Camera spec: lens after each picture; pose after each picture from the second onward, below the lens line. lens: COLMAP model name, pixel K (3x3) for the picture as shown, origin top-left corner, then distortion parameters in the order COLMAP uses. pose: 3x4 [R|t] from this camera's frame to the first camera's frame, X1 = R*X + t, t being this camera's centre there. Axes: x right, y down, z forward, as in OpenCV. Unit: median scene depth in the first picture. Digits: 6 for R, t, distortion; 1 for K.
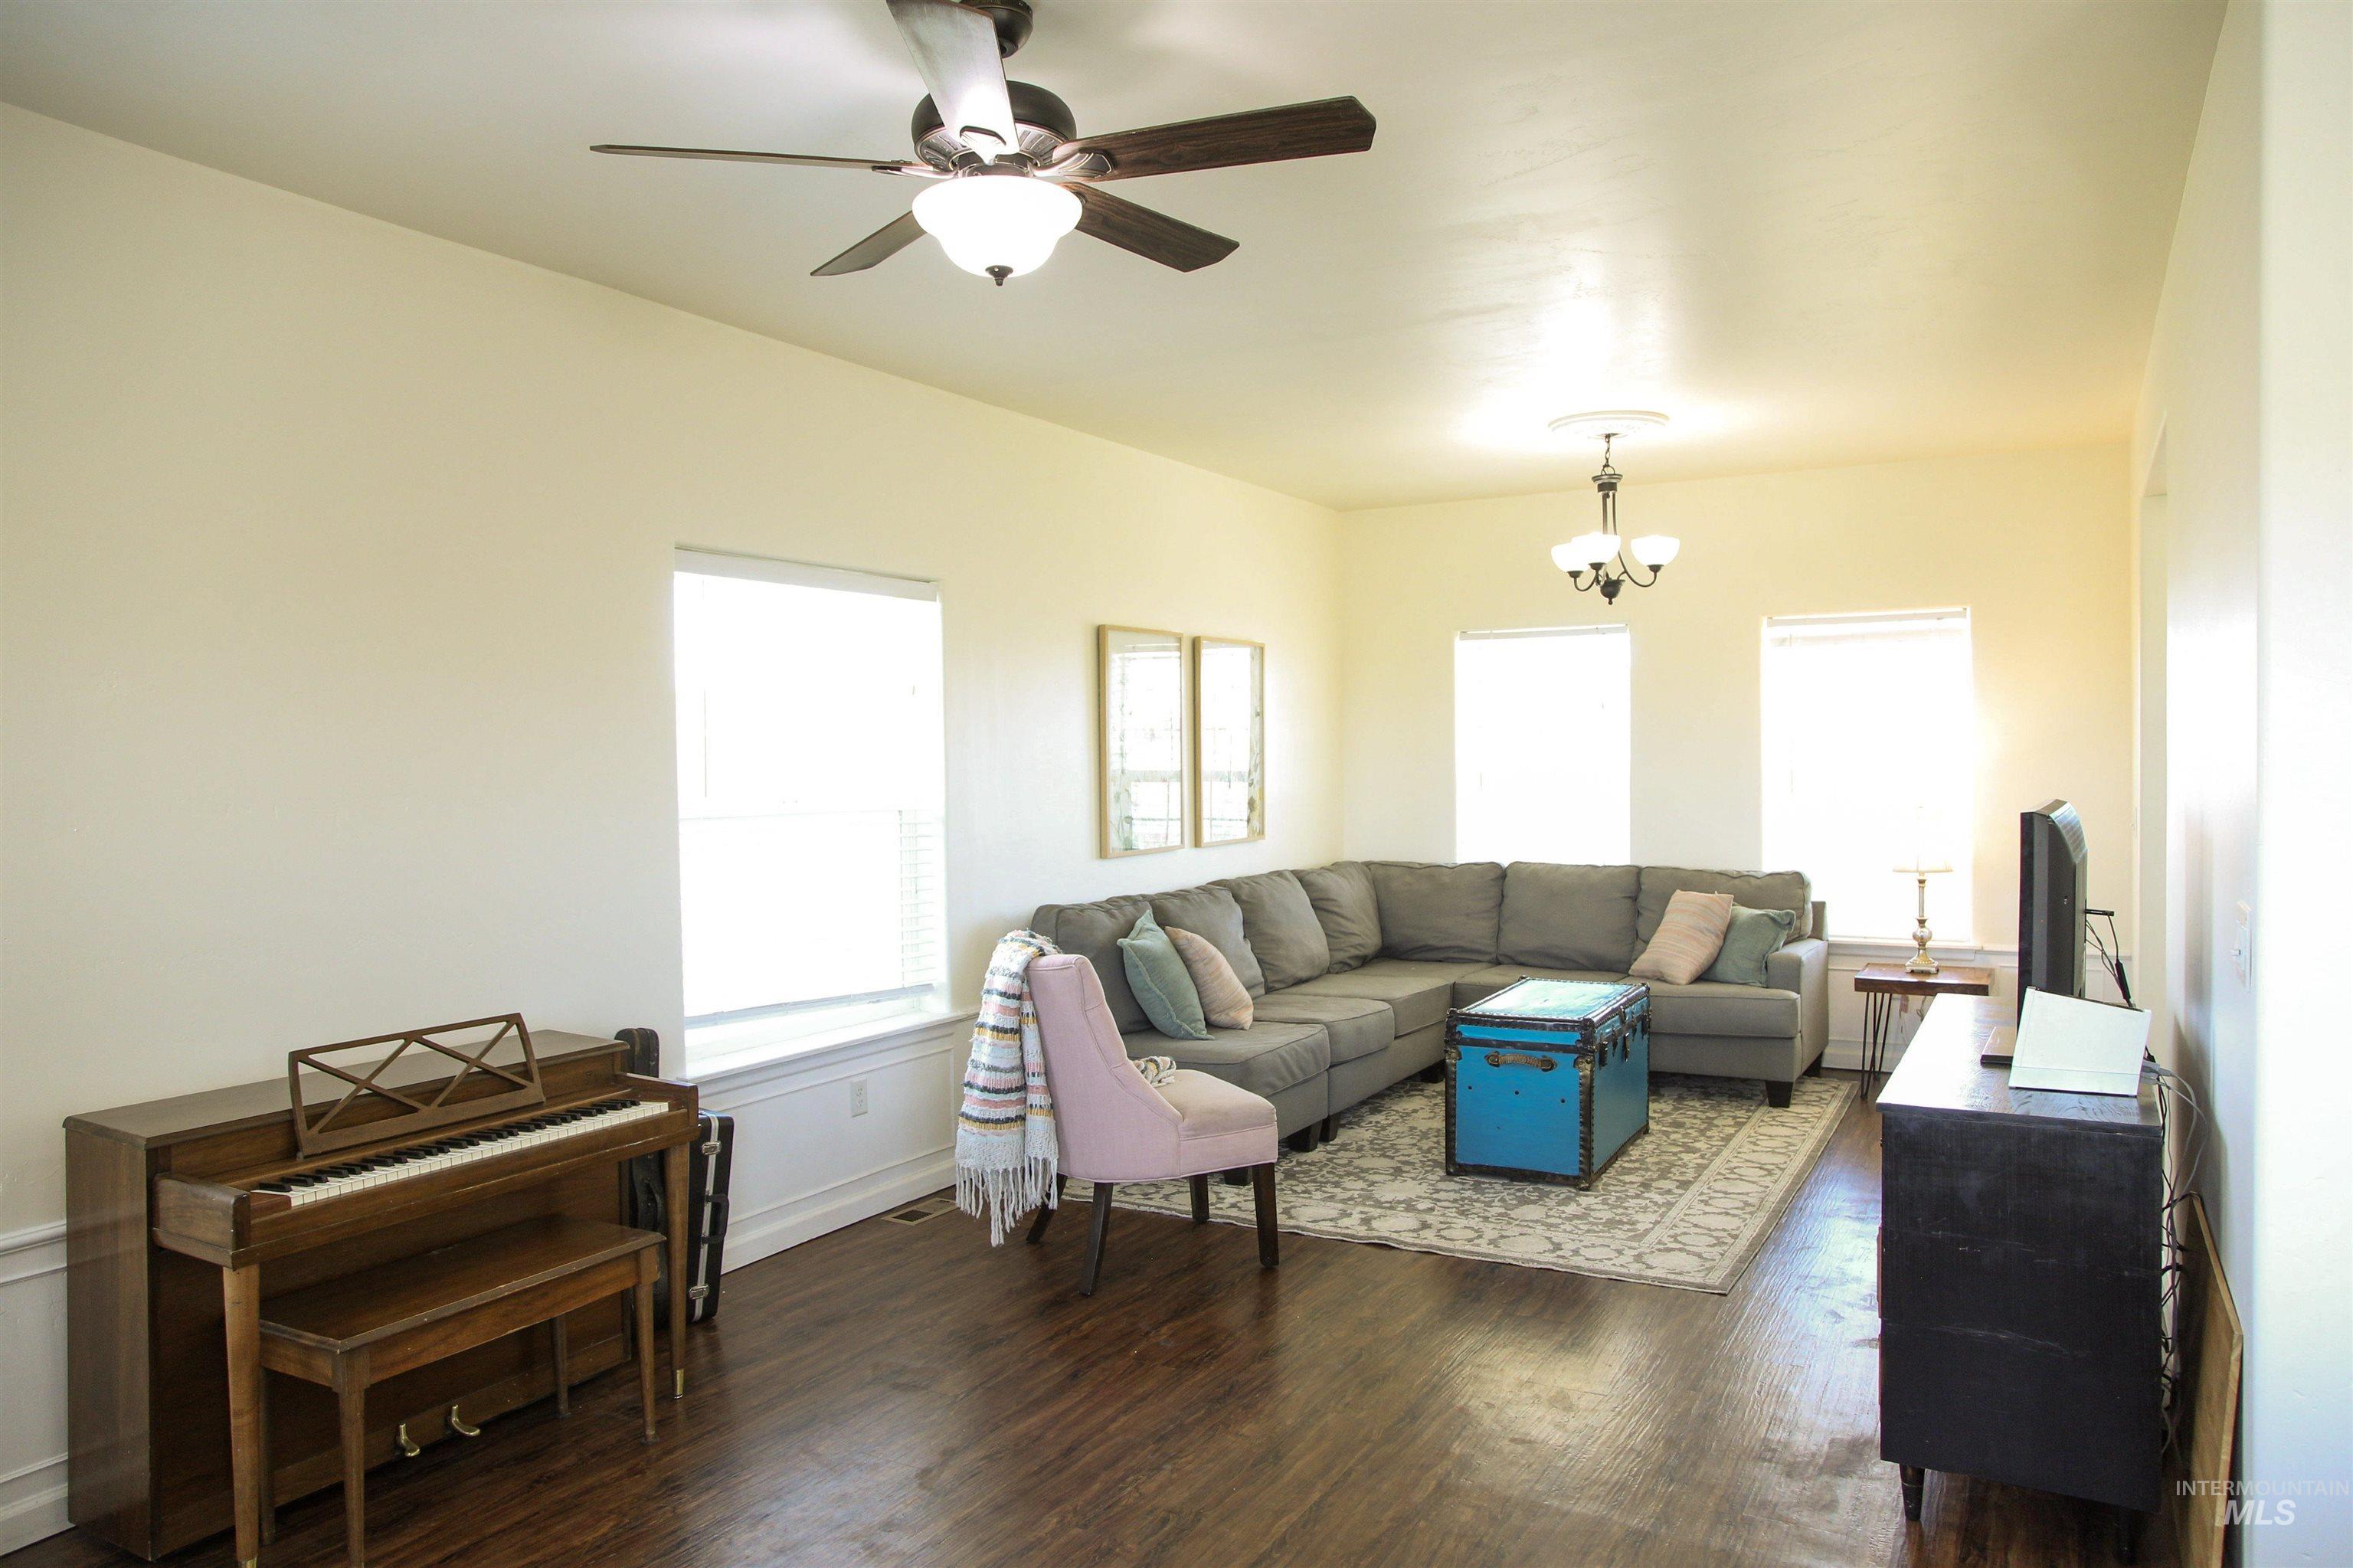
lens RADIAL K [[1608.3, 0, 1176.5], [0, 1608.3, 784.0], [0, 0, 1]] dist [-0.058615, 0.055153]
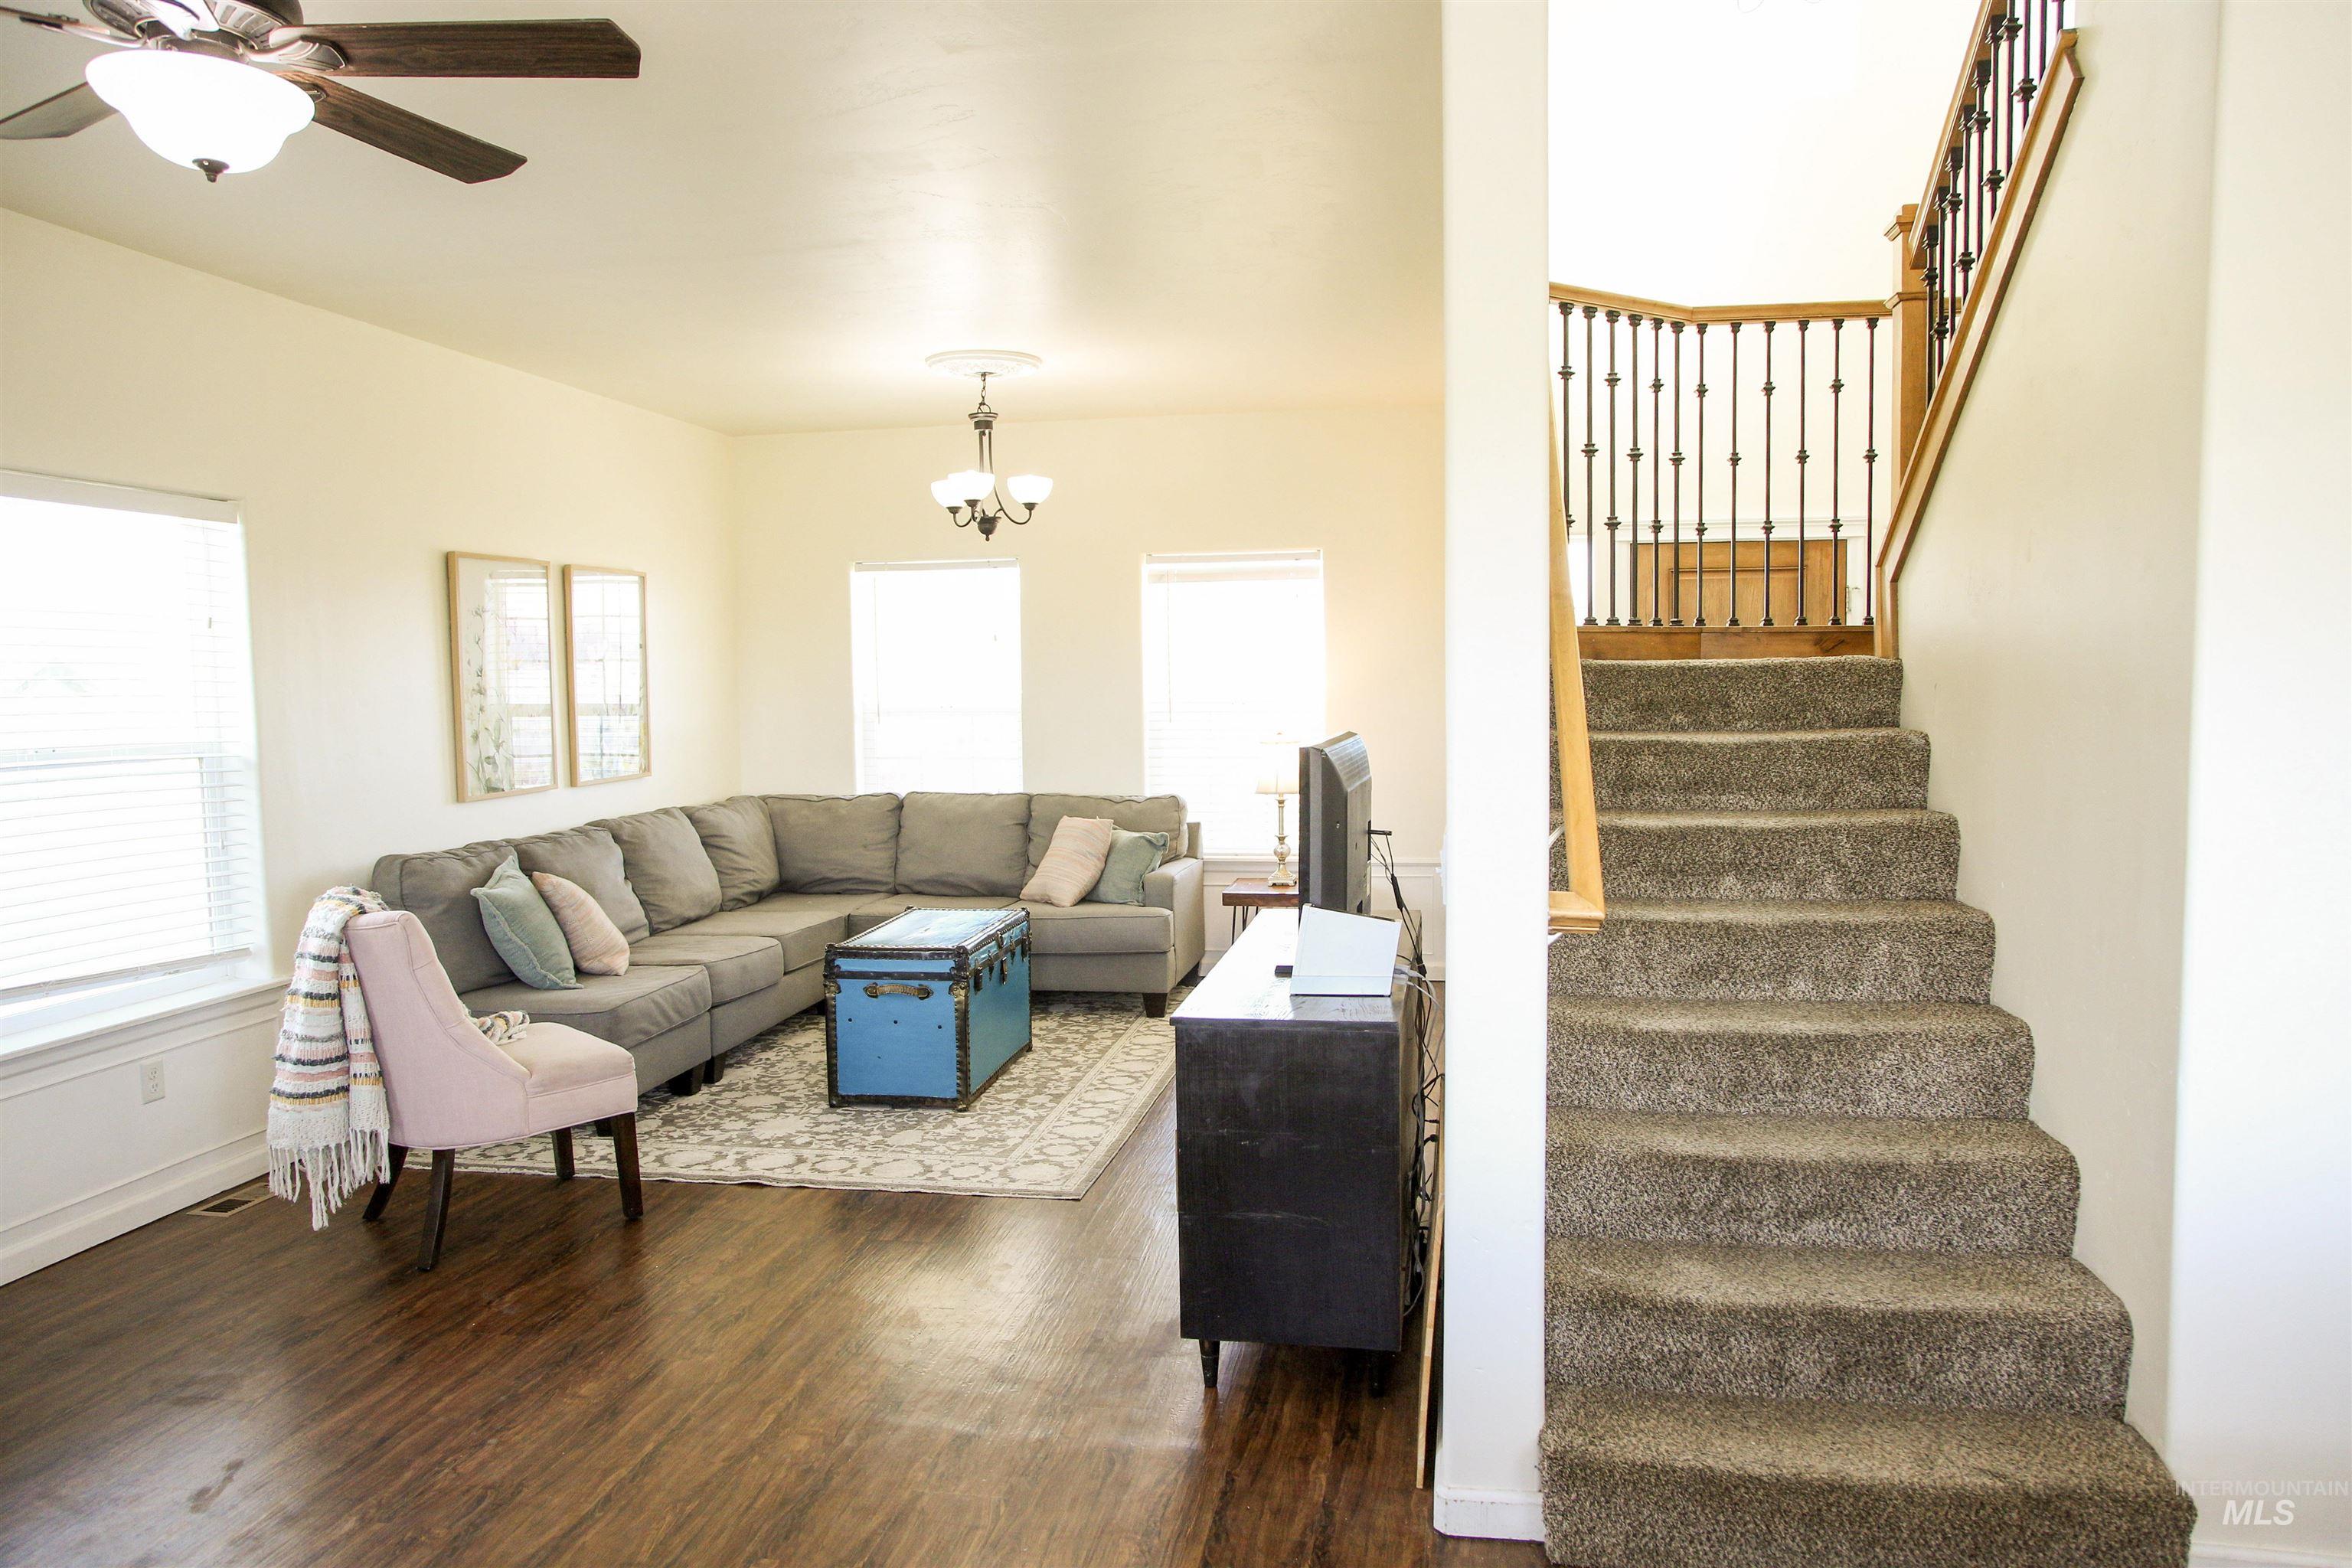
lens RADIAL K [[1612.9, 0, 1176.0], [0, 1612.9, 784.0], [0, 0, 1]] dist [-0.058563, 0.085249]
pose [[0.943397, -0.025125, 0.330713, 0.050671], [0.009376, 0.998748, 0.049130, -0.007921], [-0.331534, -0.043248, 0.942452, -0.019556]]
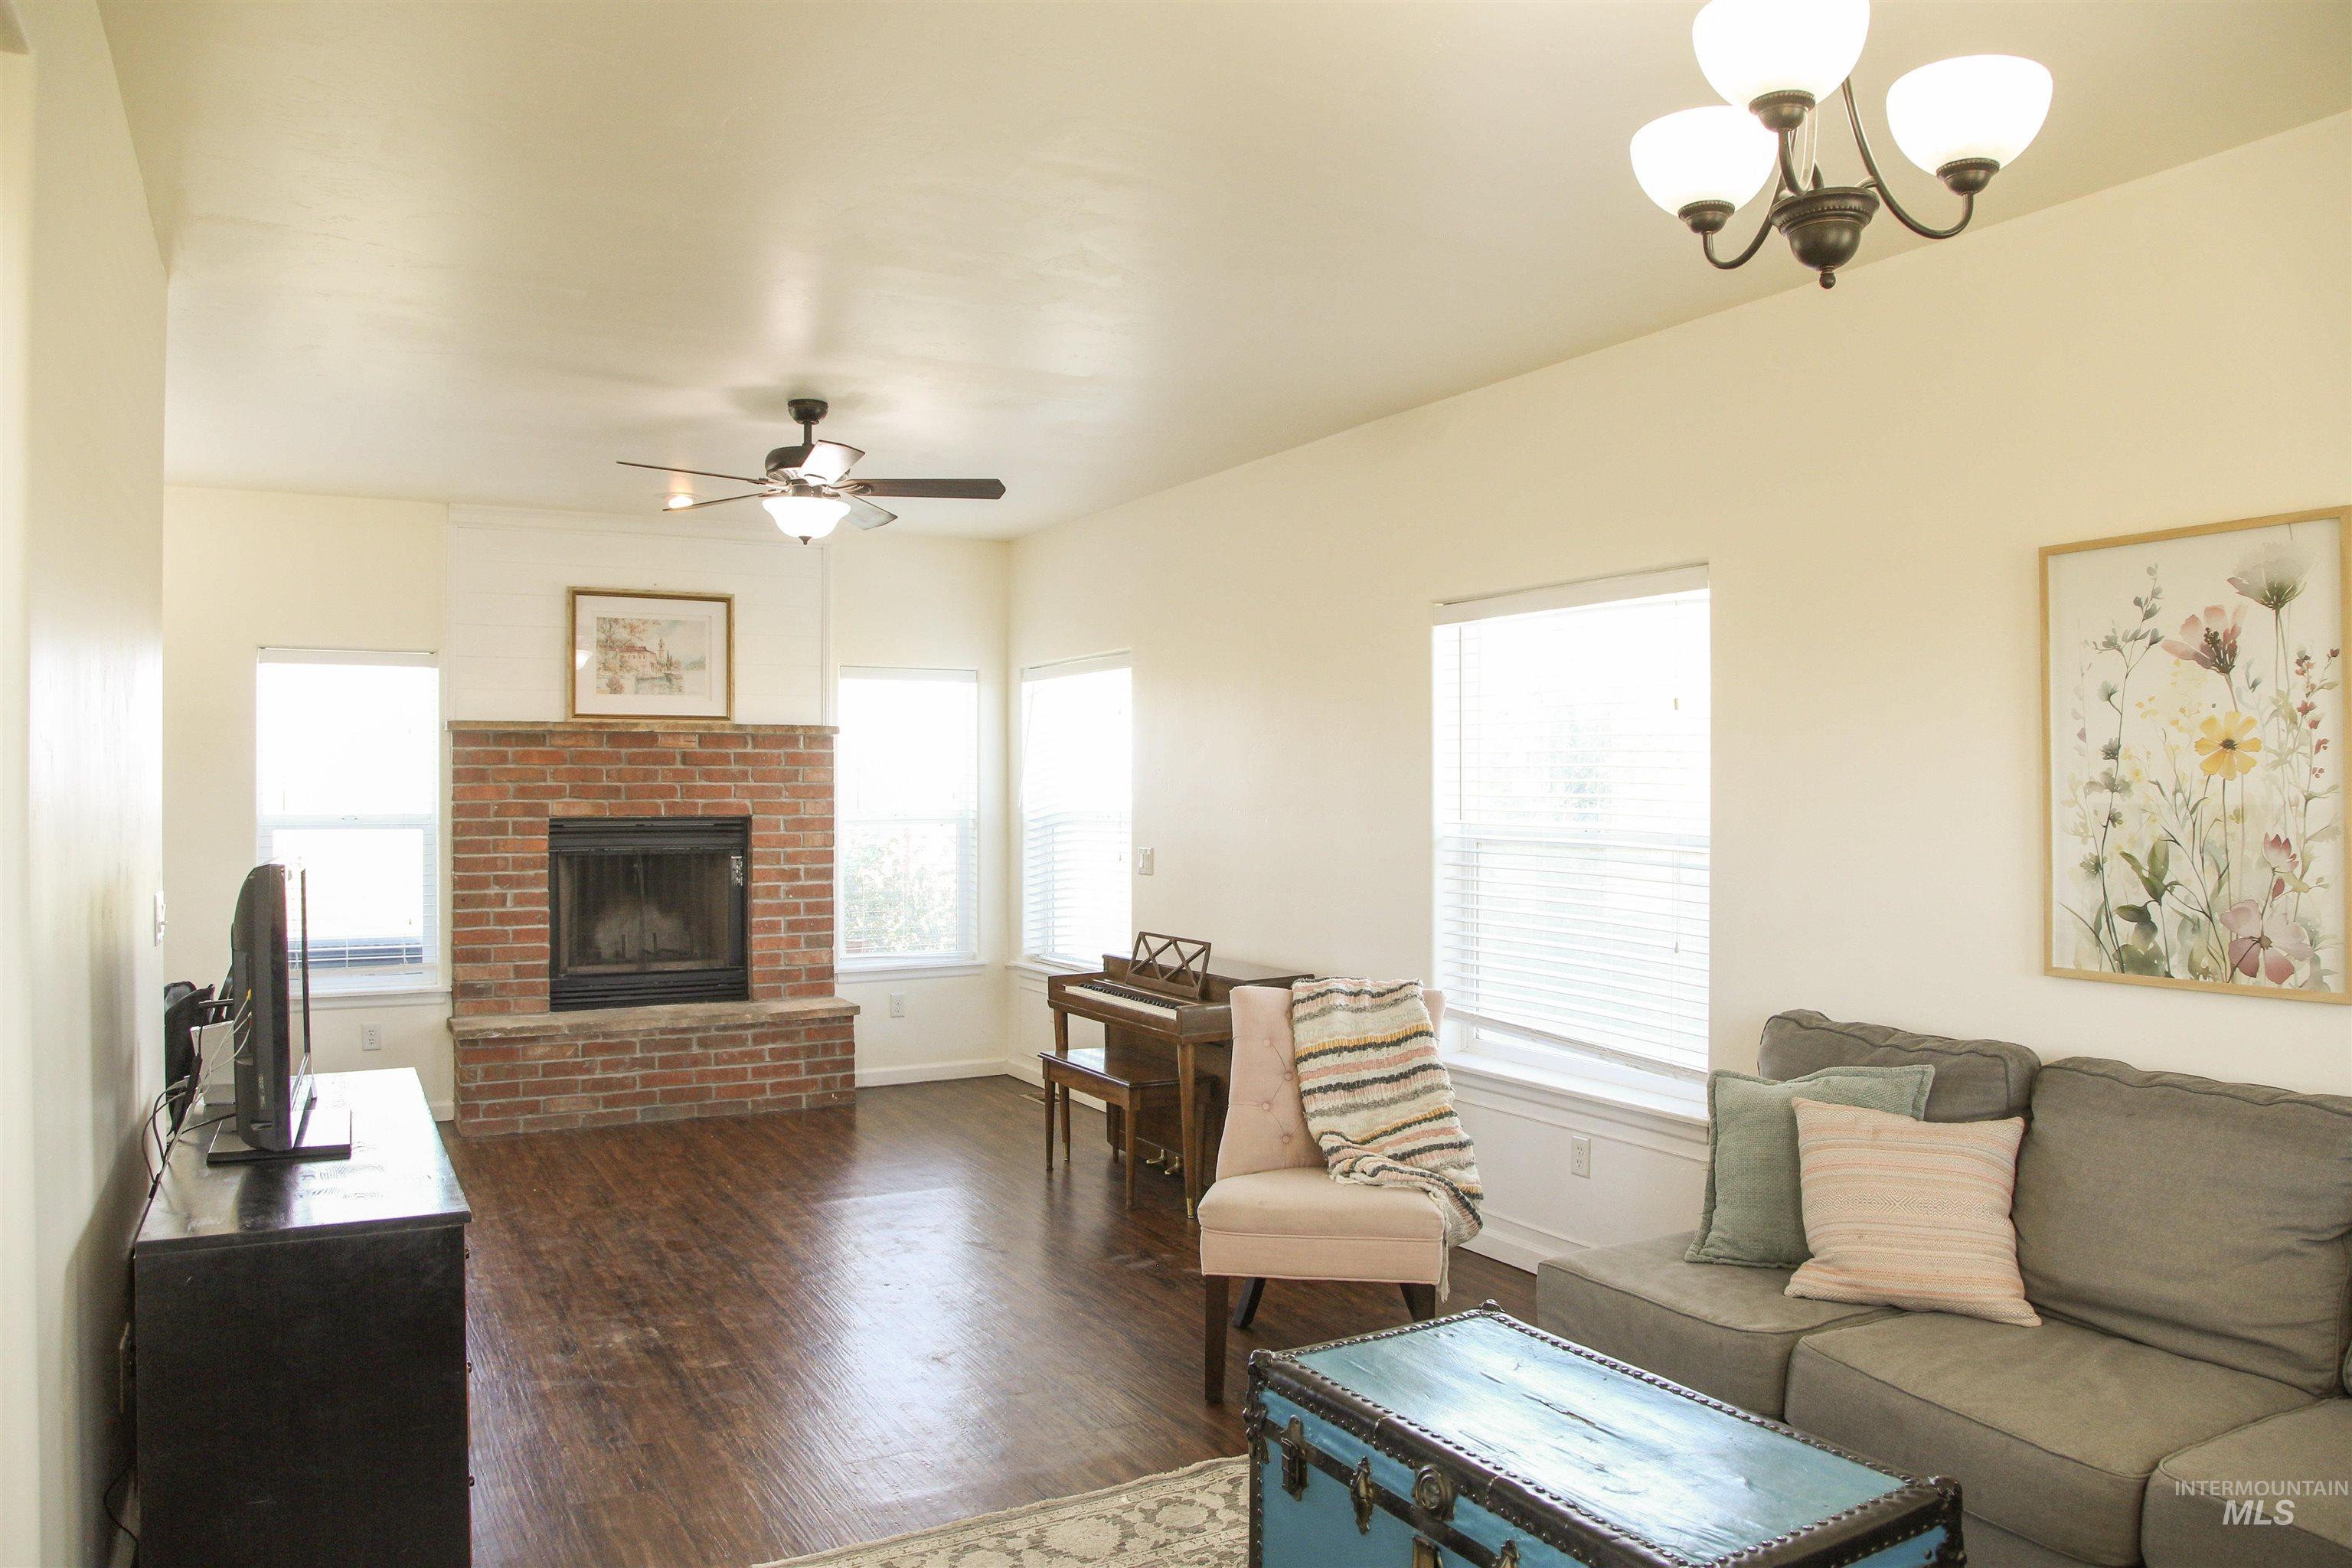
lens RADIAL K [[1612.9, 0, 1176.0], [0, 1612.9, 784.0], [0, 0, 1]] dist [-0.058563, 0.085249]
pose [[-0.511357, 0.008634, -0.859325, 0.733949], [-0.008987, 0.999841, 0.015394, -0.031181], [0.859321, 0.015595, -0.511198, 1.312829]]
